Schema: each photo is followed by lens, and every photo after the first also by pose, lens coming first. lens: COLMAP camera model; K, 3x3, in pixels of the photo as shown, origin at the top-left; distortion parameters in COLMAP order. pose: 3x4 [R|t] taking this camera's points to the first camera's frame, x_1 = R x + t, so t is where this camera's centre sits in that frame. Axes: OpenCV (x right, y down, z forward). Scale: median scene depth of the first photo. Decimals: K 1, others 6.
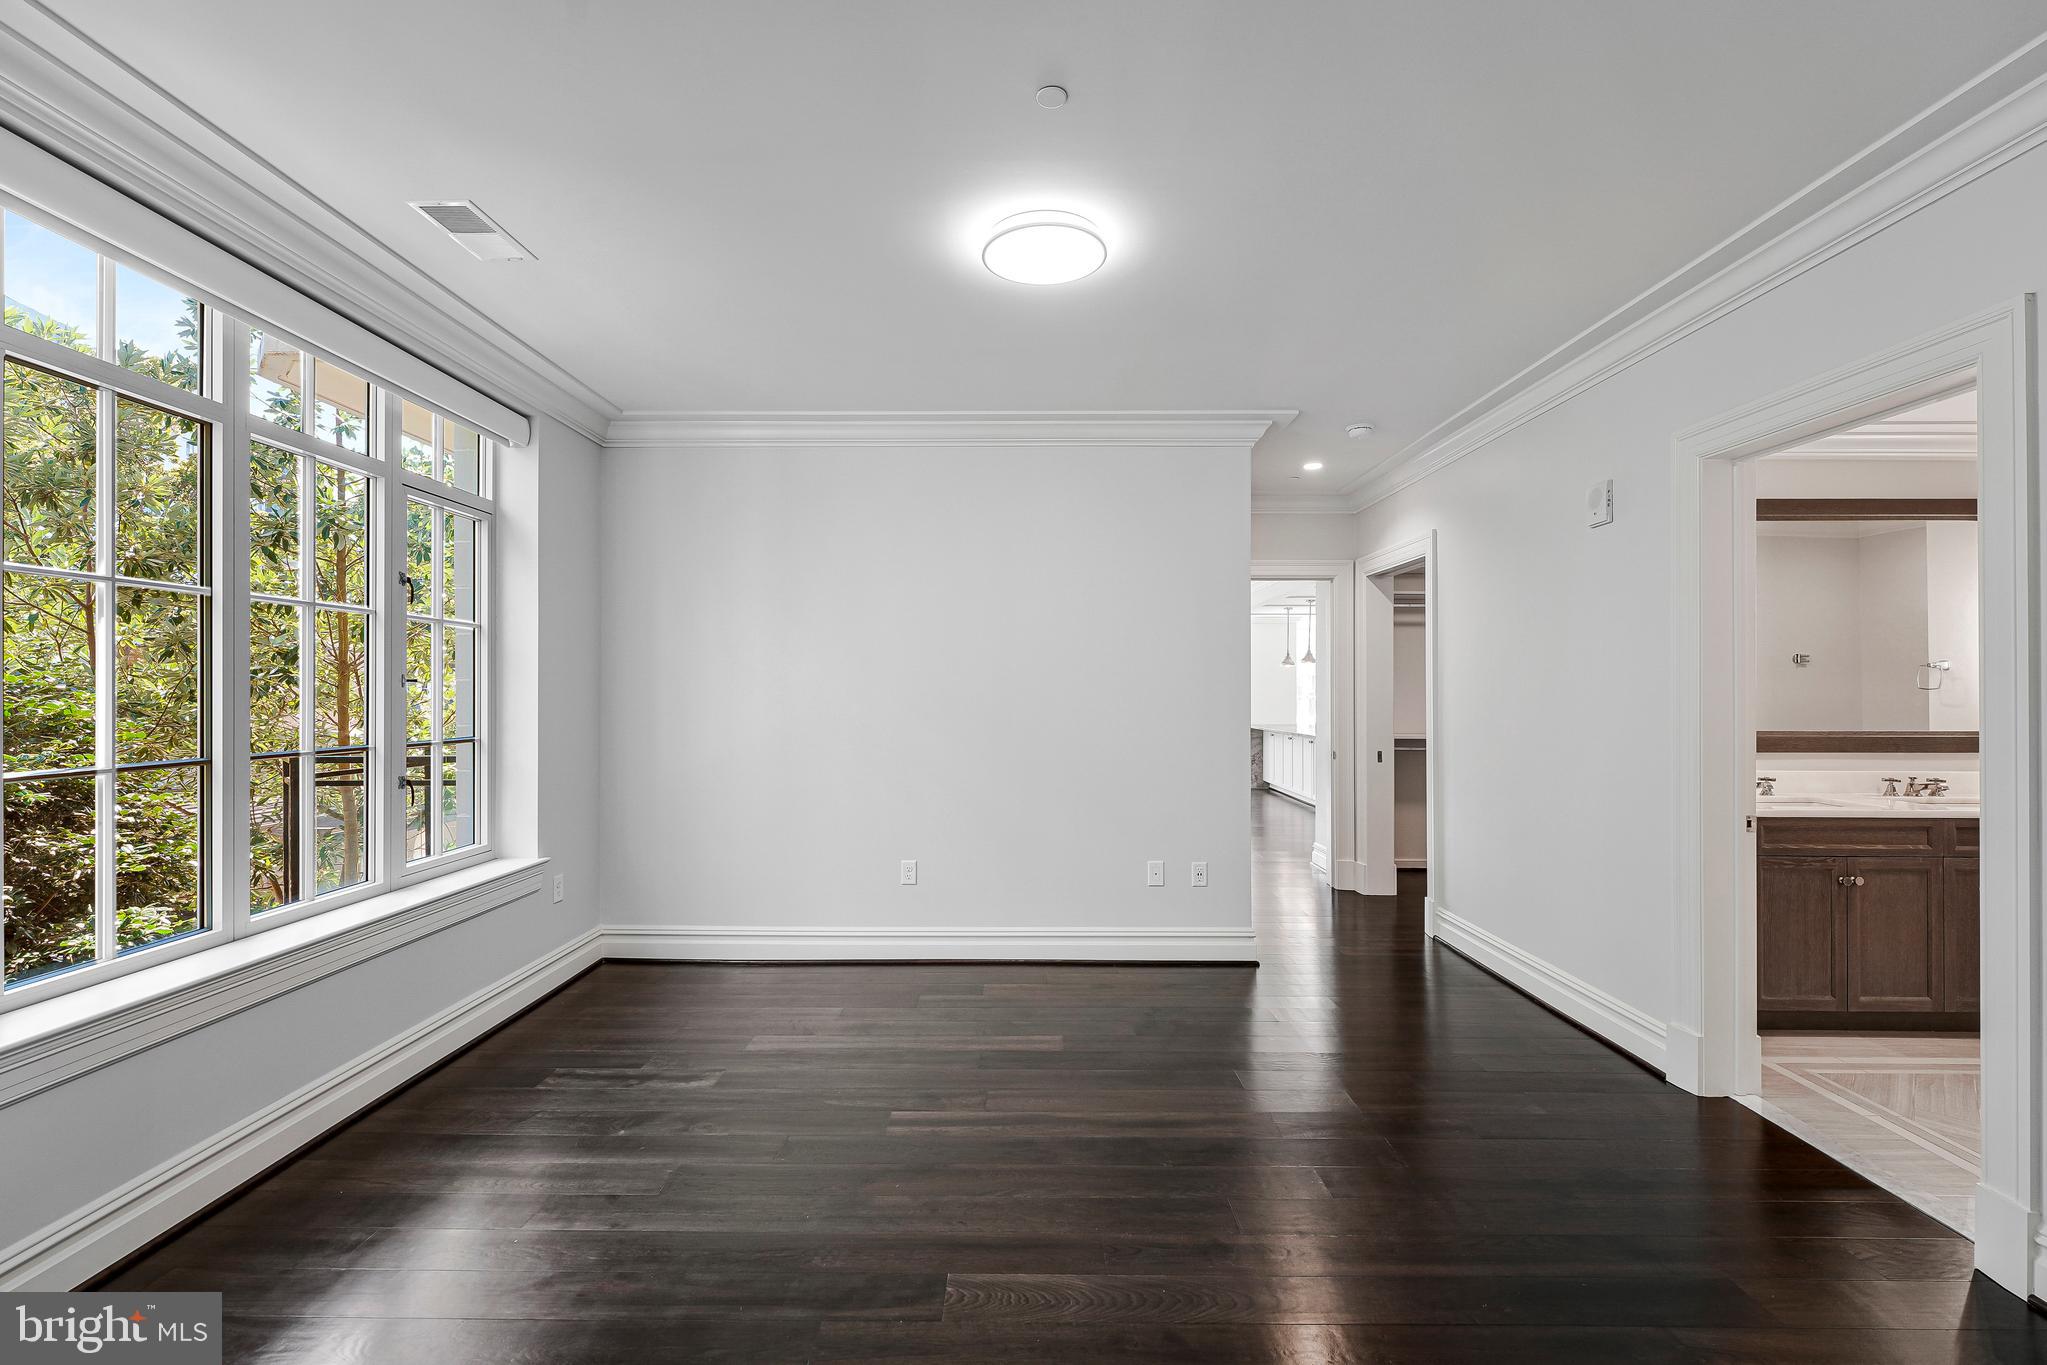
lens RADIAL K [[883.2, 0, 1024.2], [0, 883.2, 678.7], [0, 0, 1]] dist [-0.000373, -0.000164]
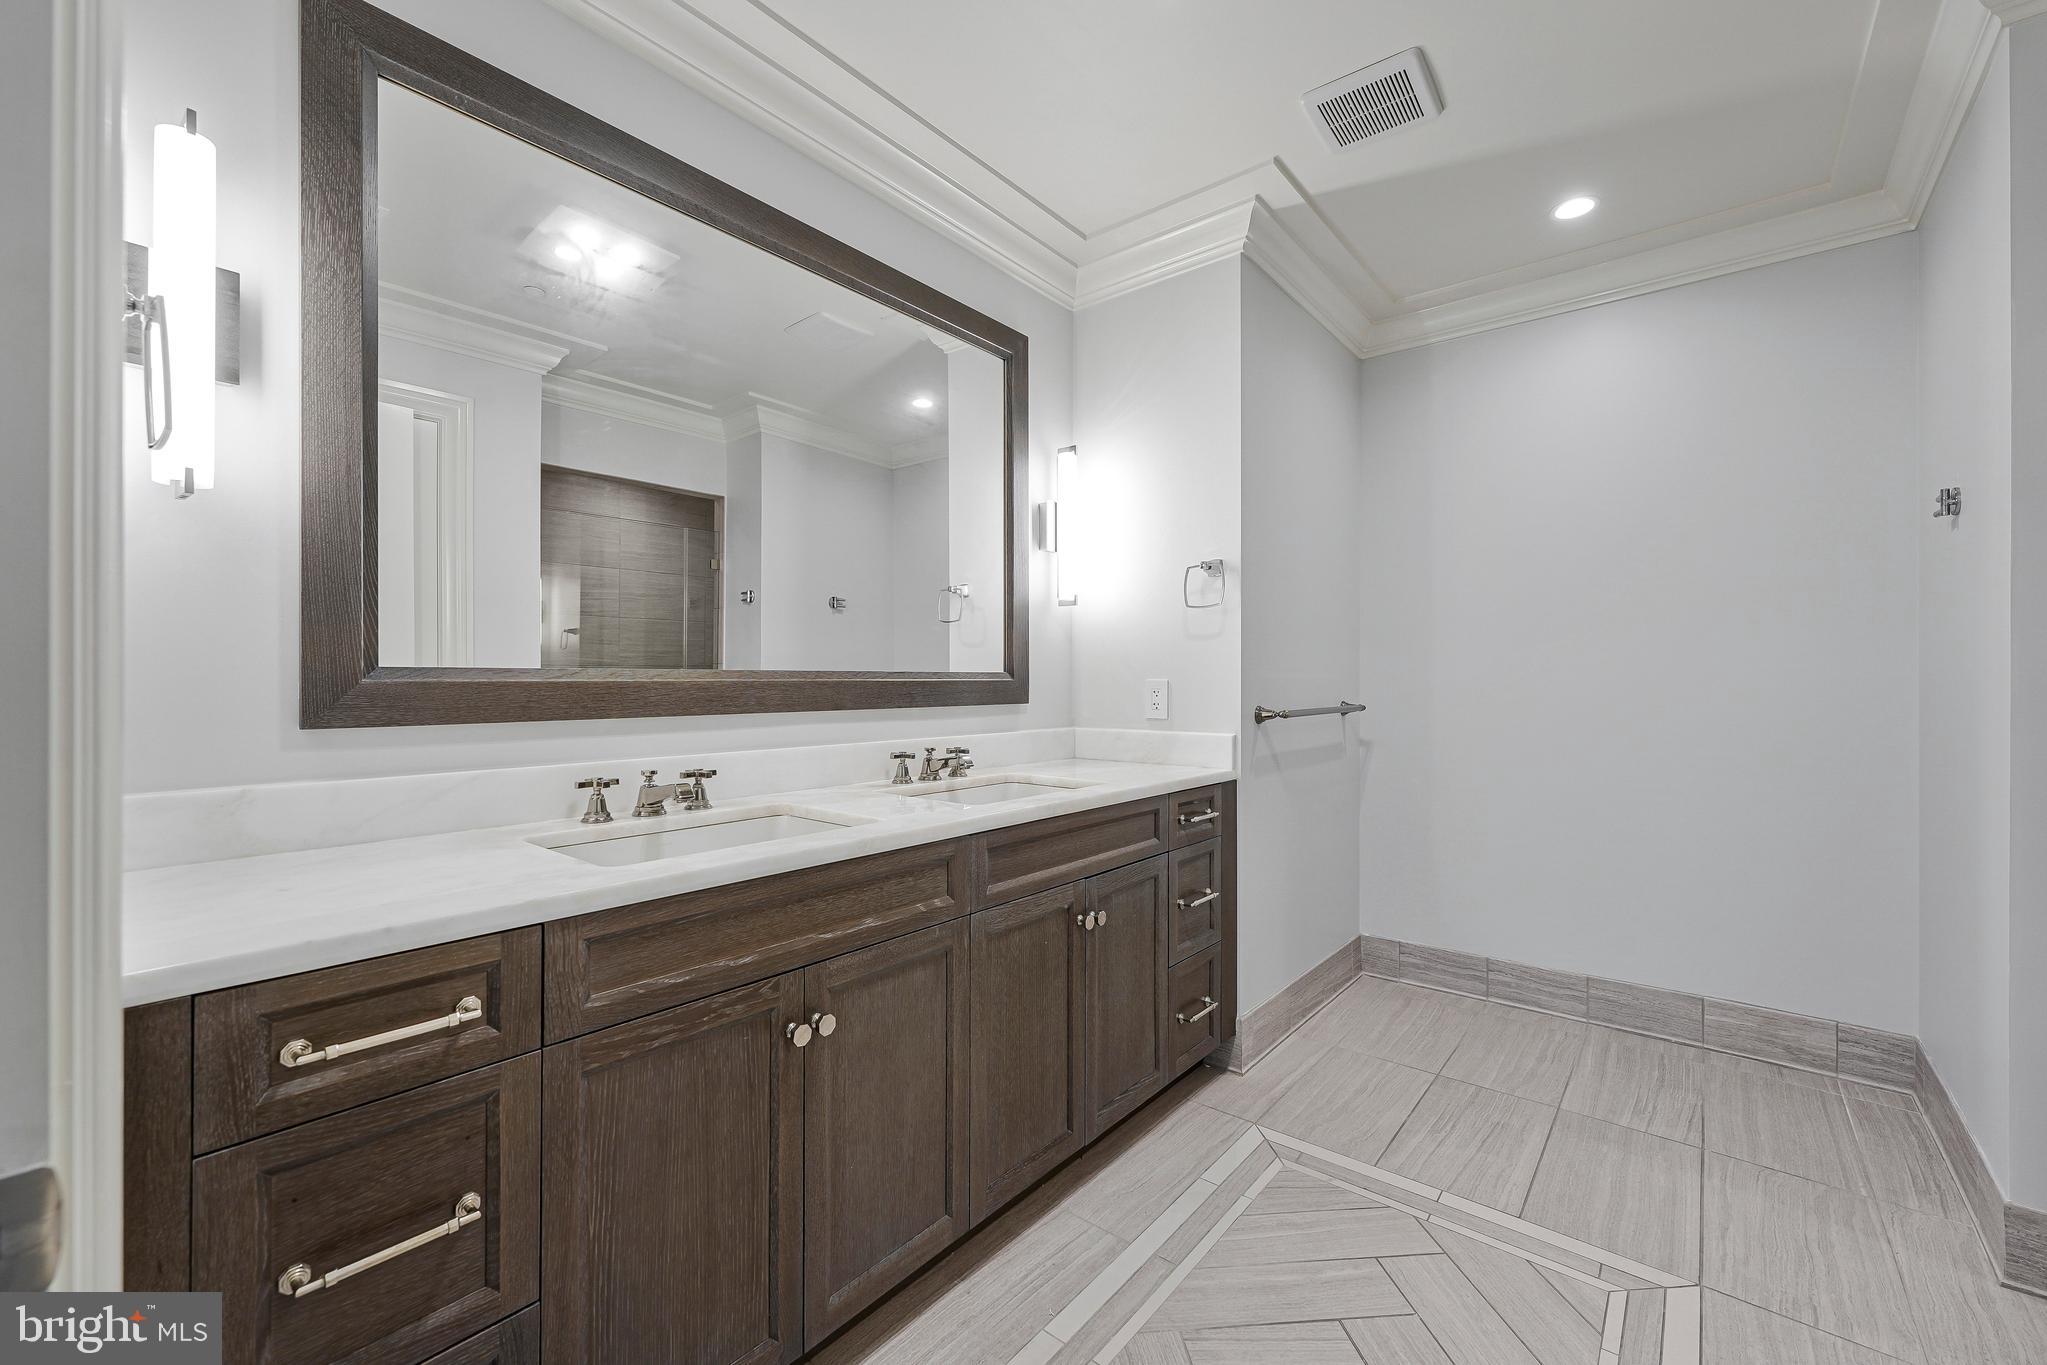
lens RADIAL K [[841.7, 0, 1020.6], [0, 841.7, 689.1], [0, 0, 1]] dist [0.020070, 0.000551]
pose [[0.633561, -0.011956, 0.773601, 0.700677], [-0.008323, 0.999717, 0.022266, 0.068009], [-0.773648, -0.020545, 0.633282, 0.686574]]
